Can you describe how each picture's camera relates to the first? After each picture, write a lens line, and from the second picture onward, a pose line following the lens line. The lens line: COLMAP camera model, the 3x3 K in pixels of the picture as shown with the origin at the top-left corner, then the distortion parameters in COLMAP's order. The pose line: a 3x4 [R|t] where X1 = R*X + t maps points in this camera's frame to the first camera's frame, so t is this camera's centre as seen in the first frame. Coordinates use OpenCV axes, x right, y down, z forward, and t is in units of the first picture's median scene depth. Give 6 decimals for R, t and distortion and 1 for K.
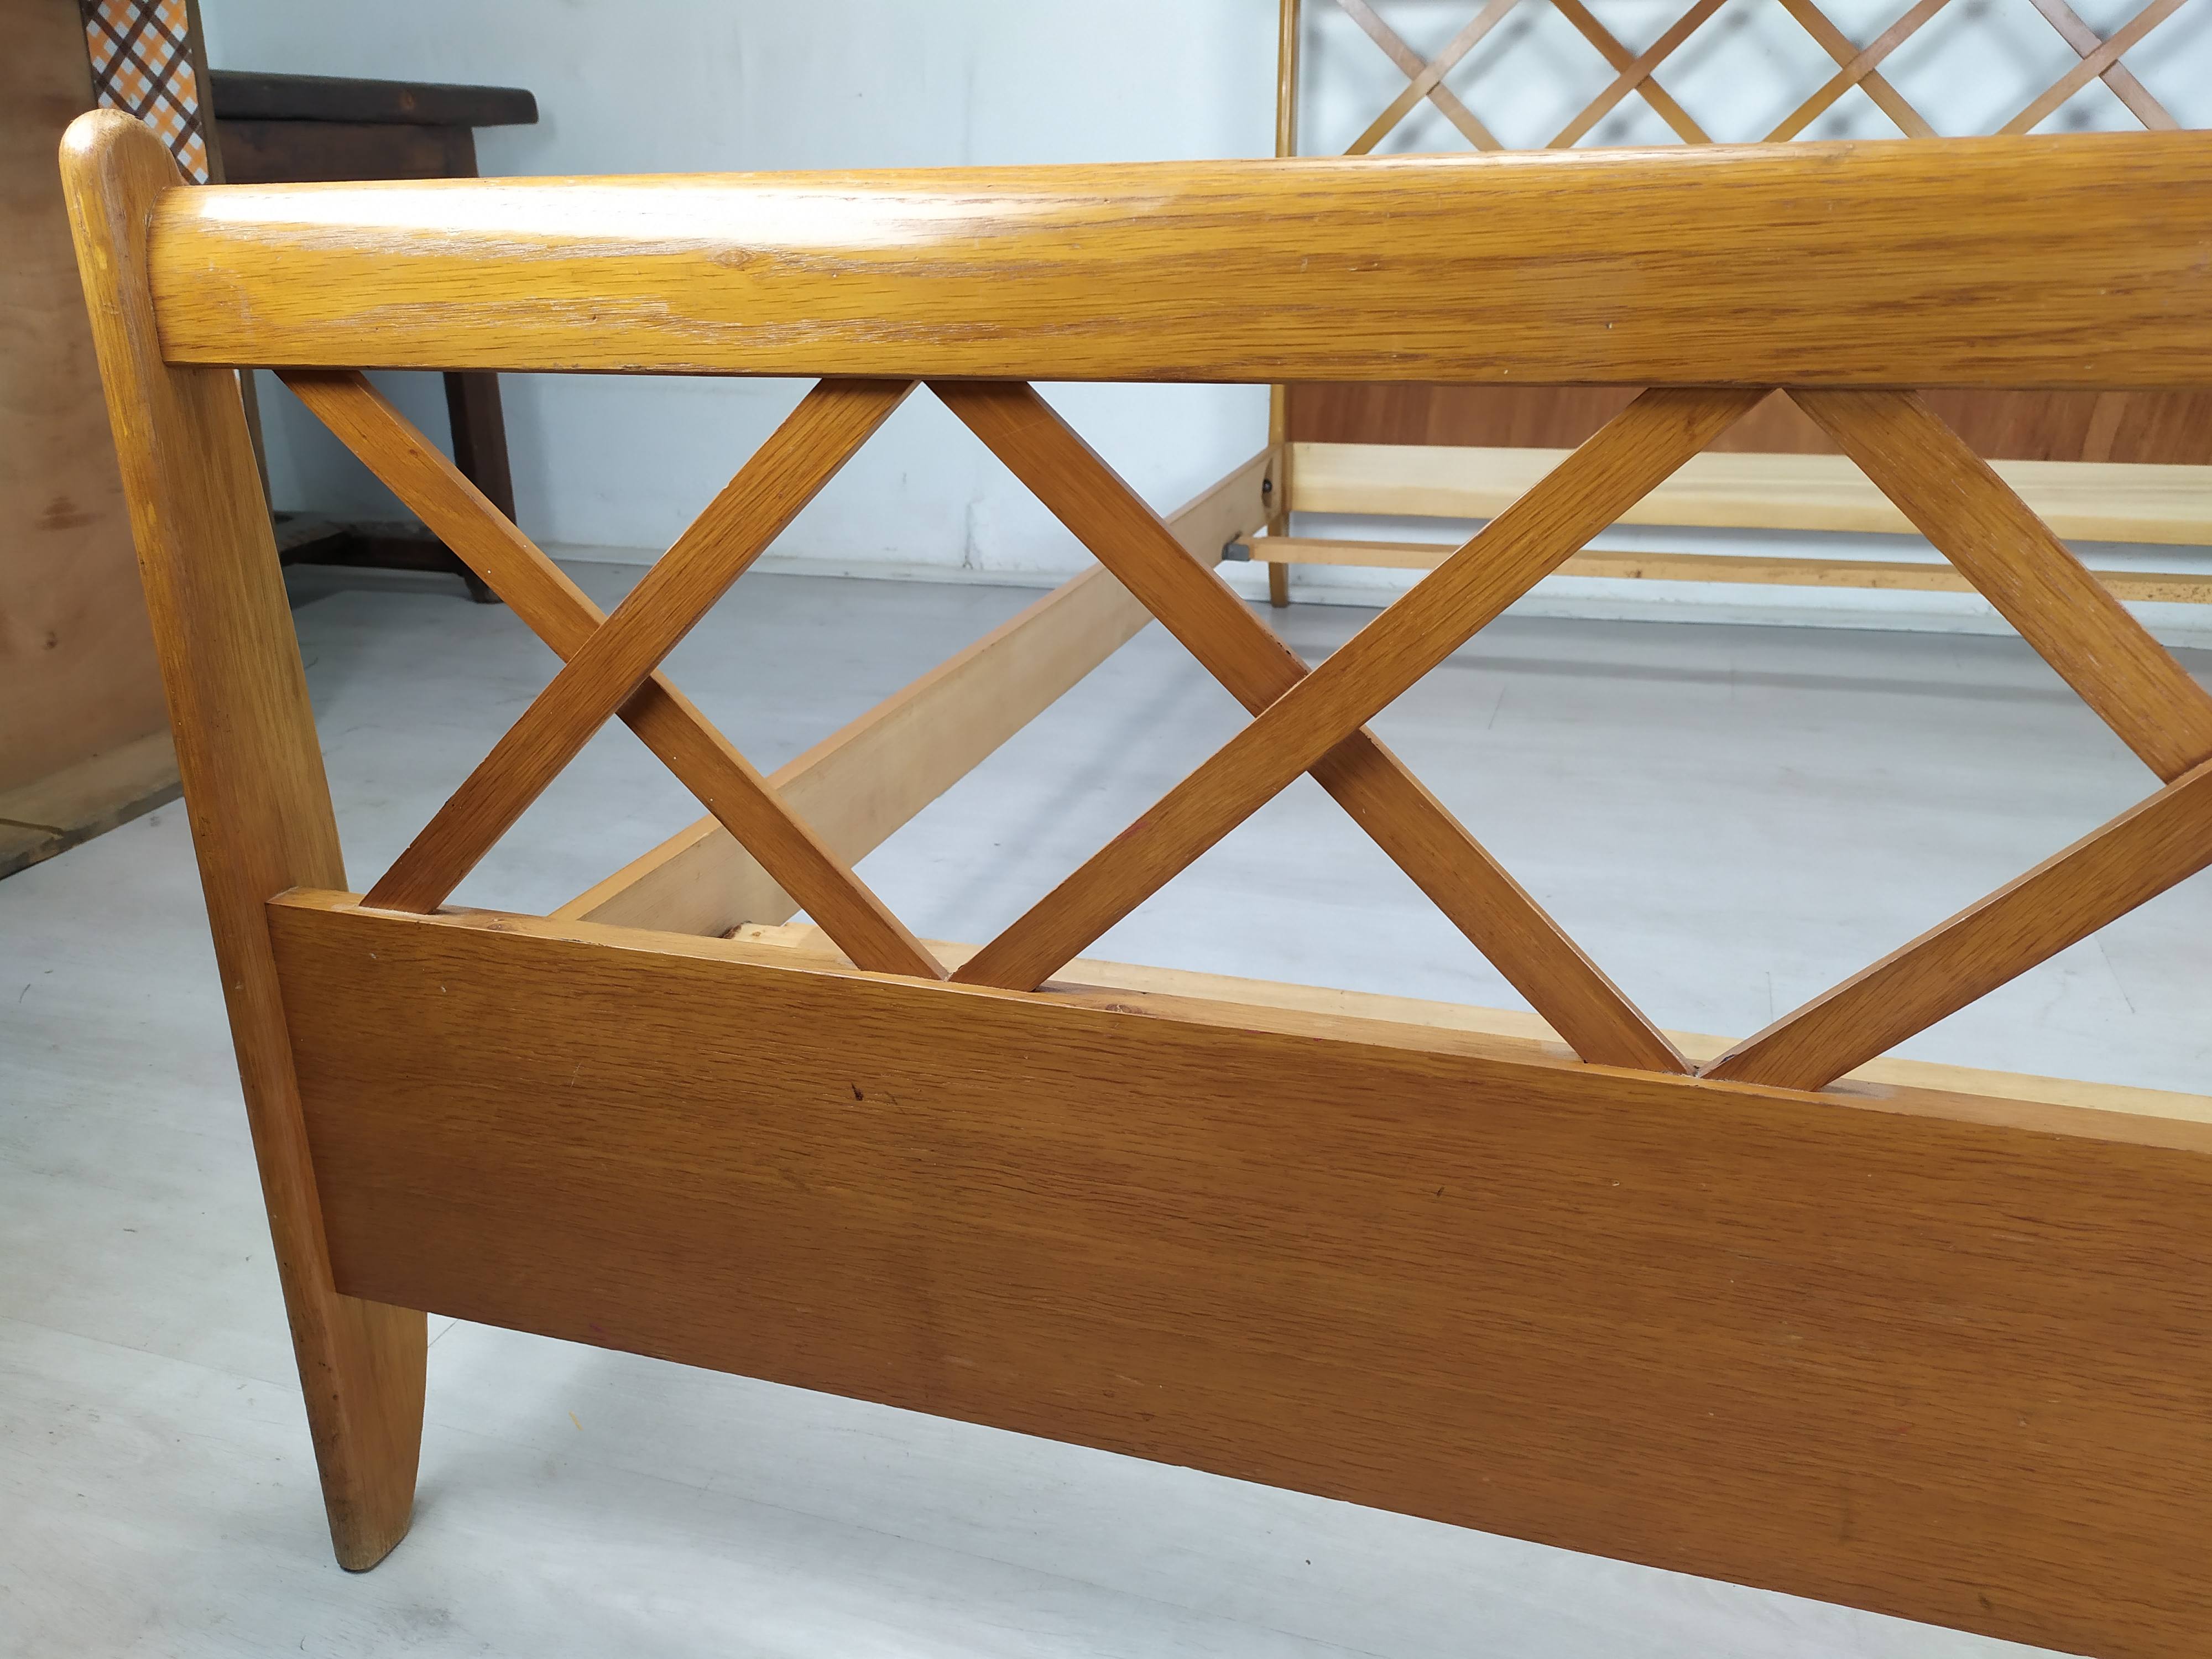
lens RADIAL K [[1653.5, 0, 1123.0], [0, 1653.5, 831.3], [0, 0, 1]] dist [0.045515, -0.041630]
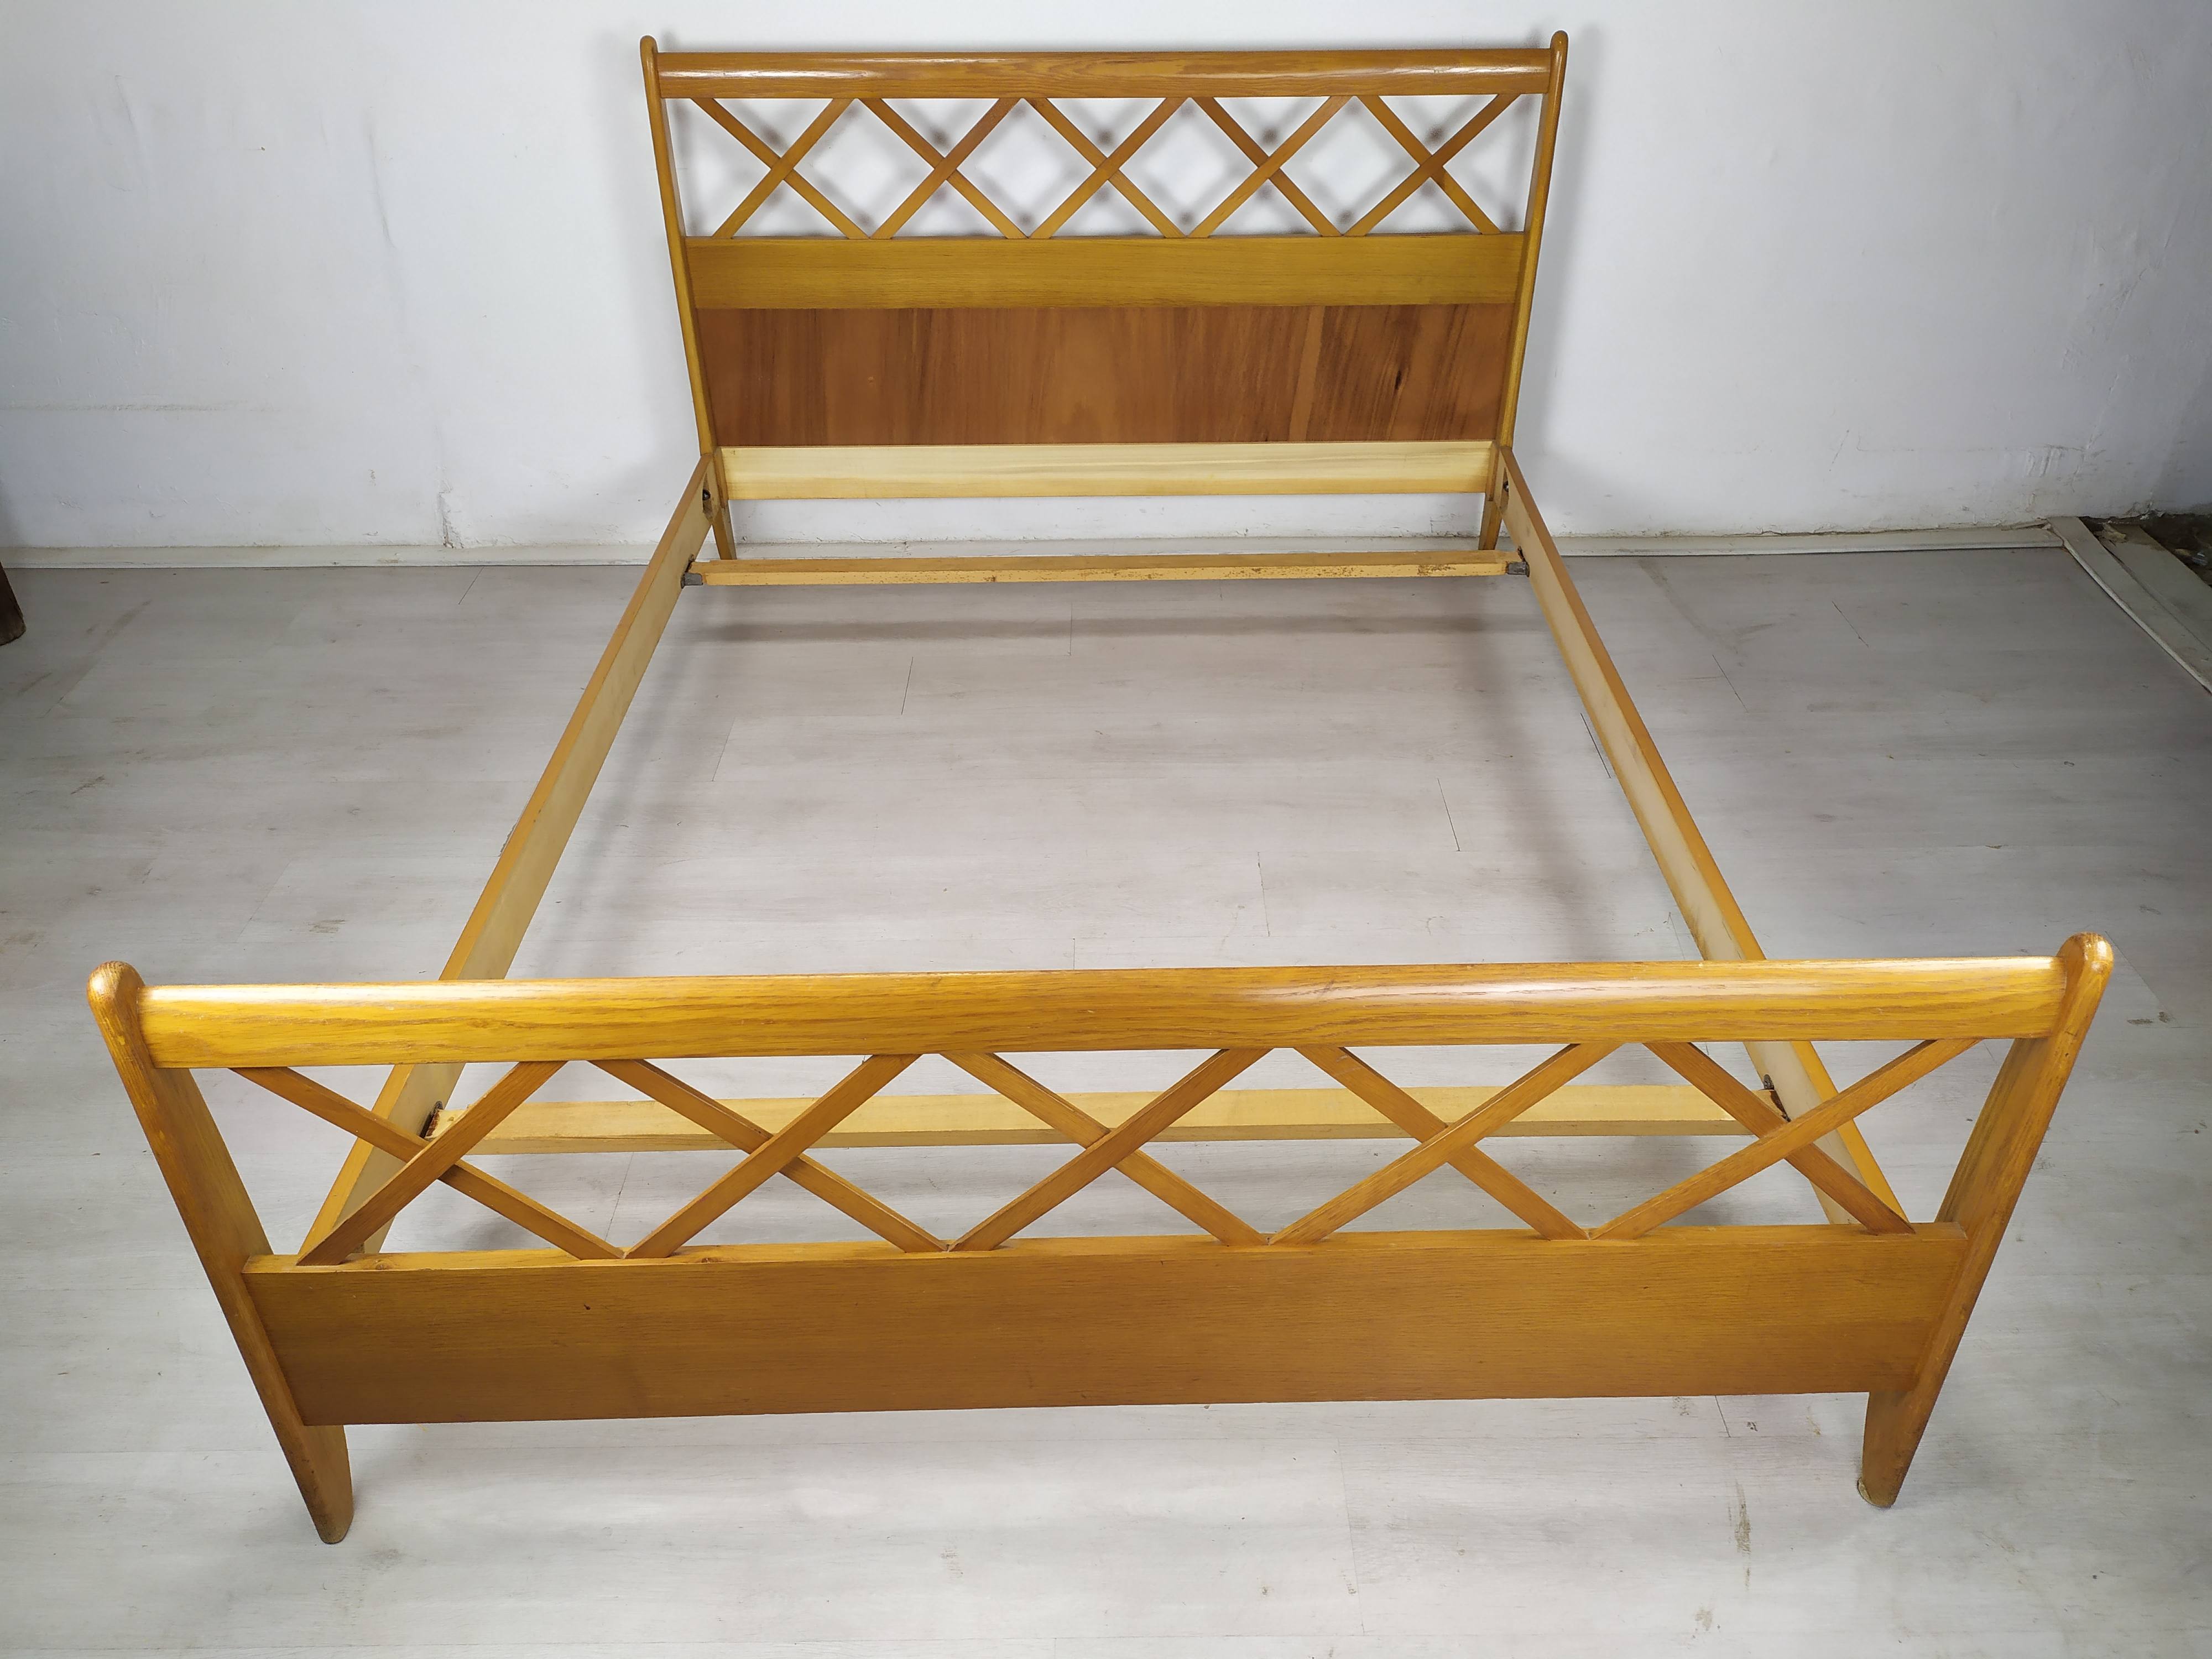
lens RADIAL K [[1626.5, 0, 1108.1], [0, 1626.5, 834.1], [0, 0, 1]] dist [0.050061, -0.042402]
pose [[0.949149, -0.170707, 0.264527, 0.023100], [0.104077, 0.963129, 0.248094, -0.863022], [-0.297125, -0.207947, 0.931920, -1.024576]]
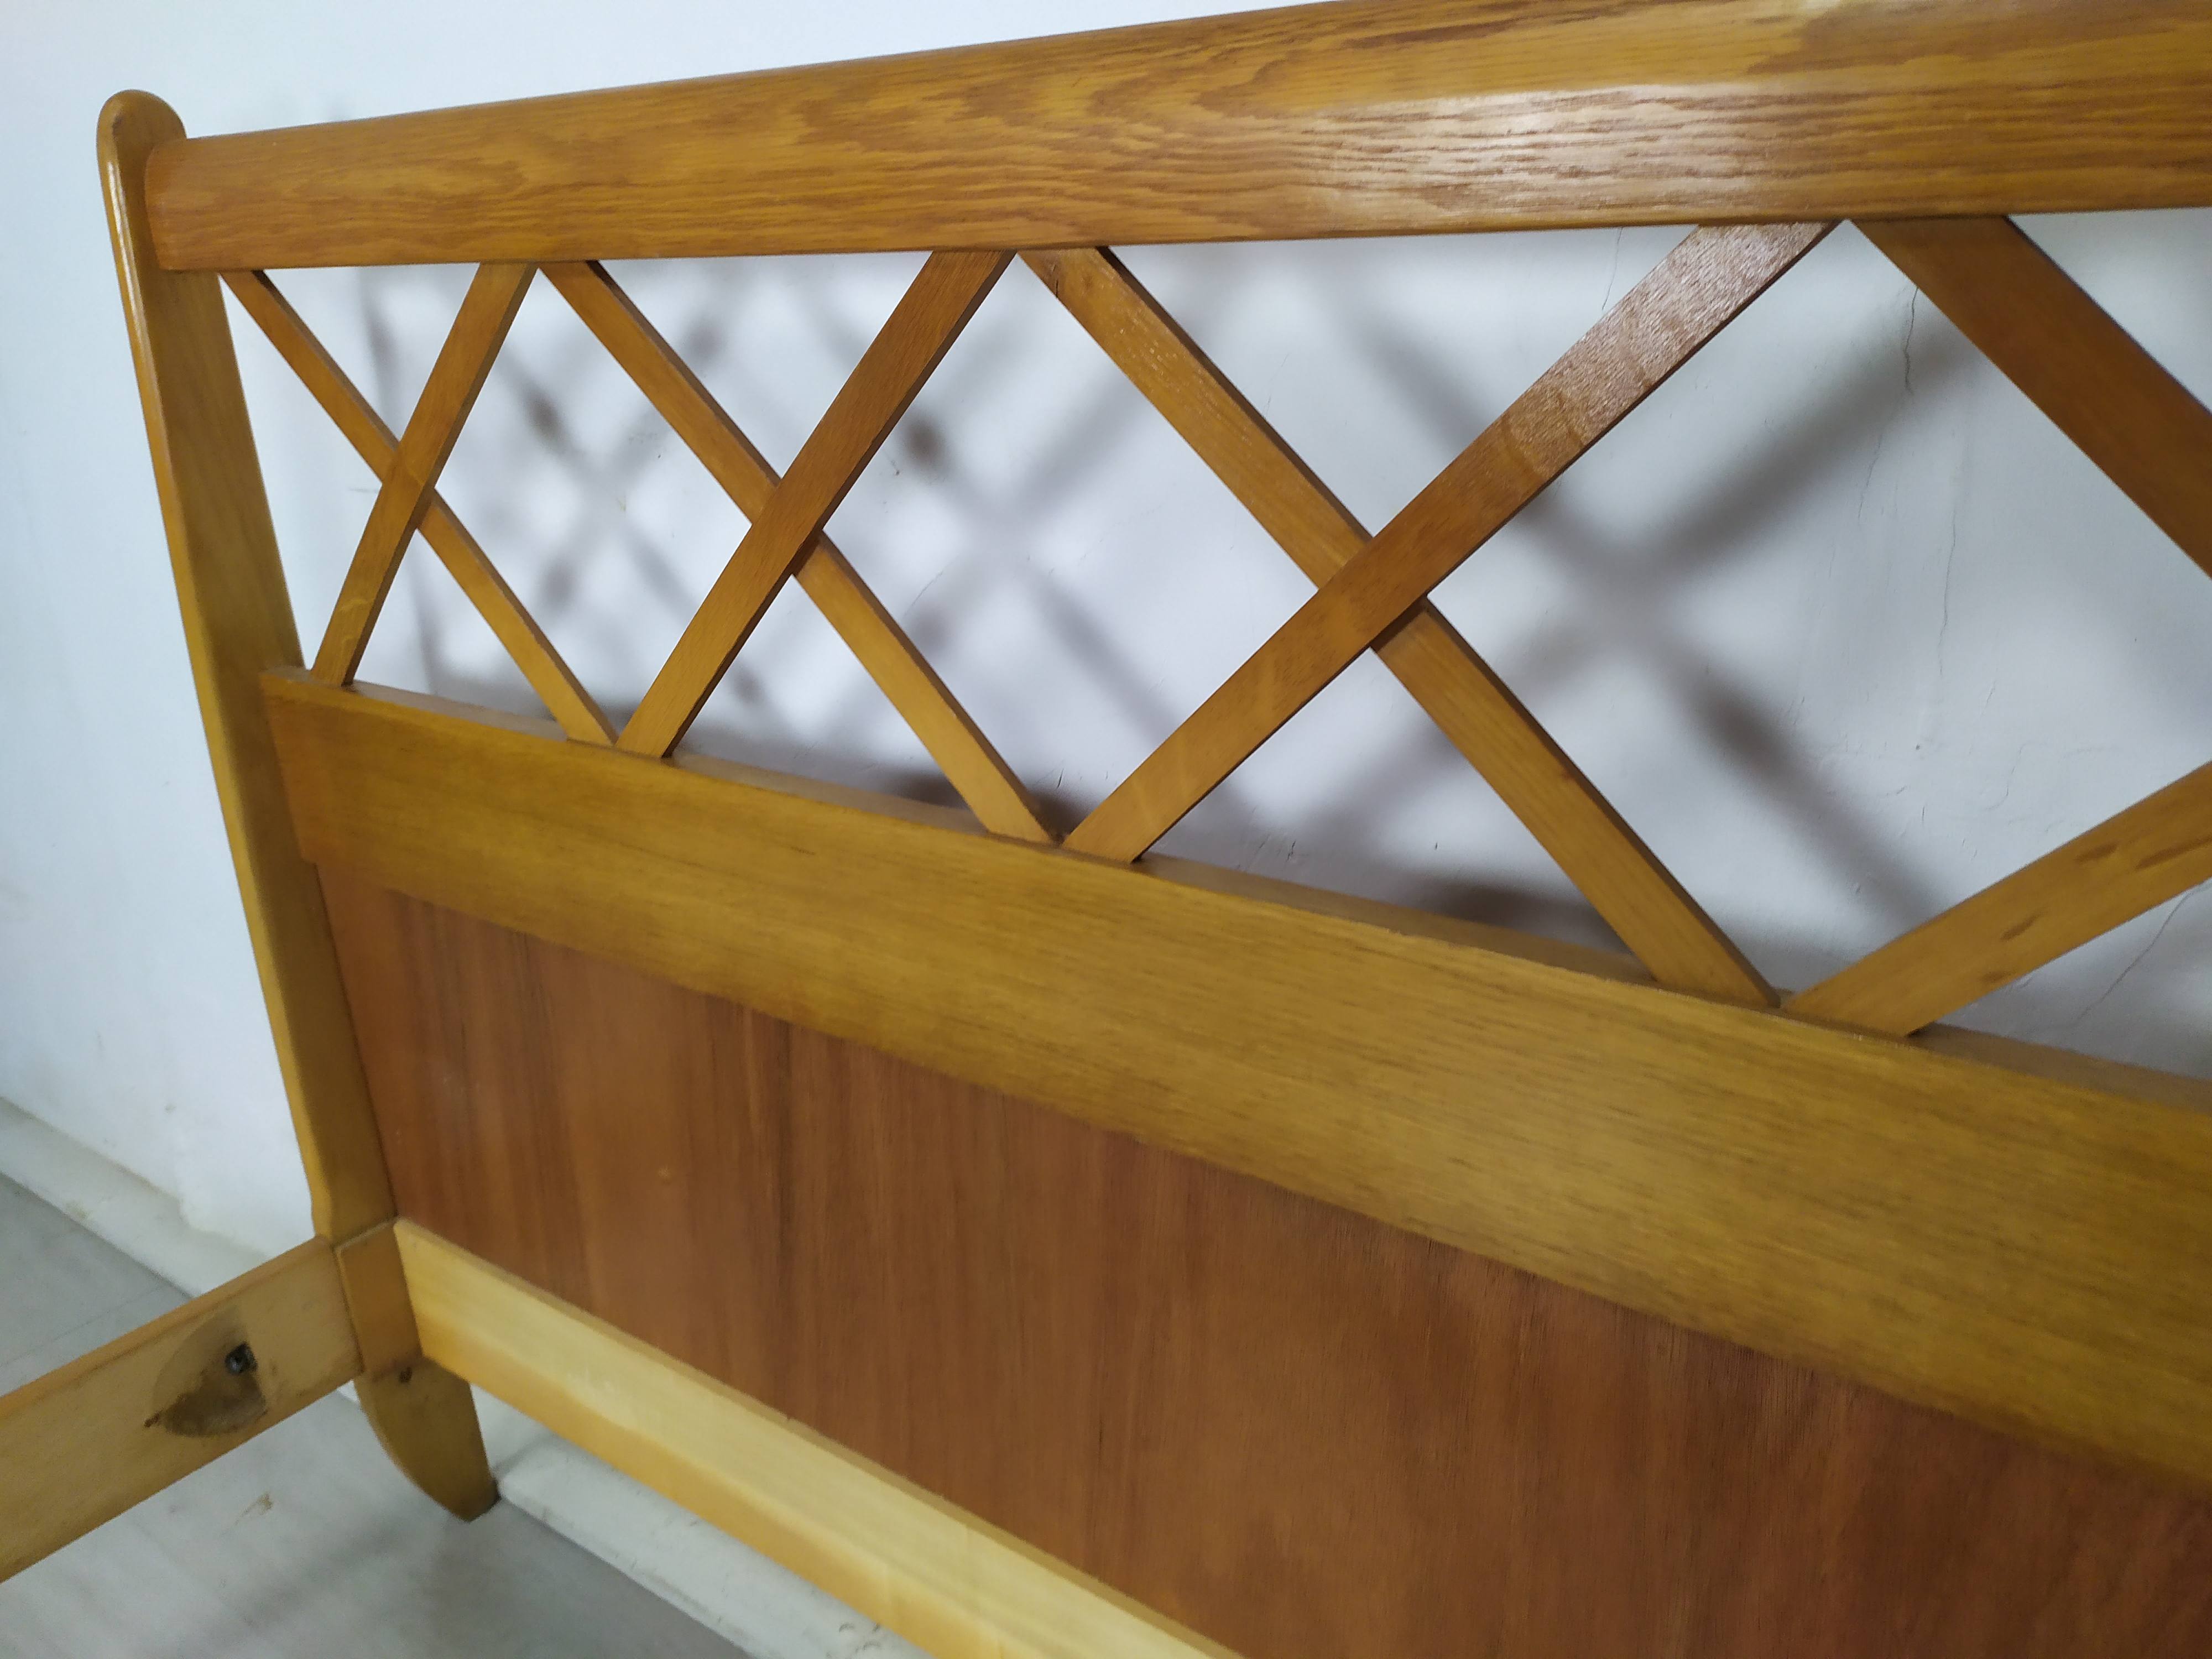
lens RADIAL K [[1704.6, 0, 1117.1], [0, 1704.6, 803.1], [0, 0, 1]] dist [0.021428, -0.008488]
pose [[0.943891, 0.078237, -0.320856, 1.564920], [-0.085883, 0.996258, -0.009726, -1.338134], [0.318894, 0.036736, 0.947078, 2.368160]]
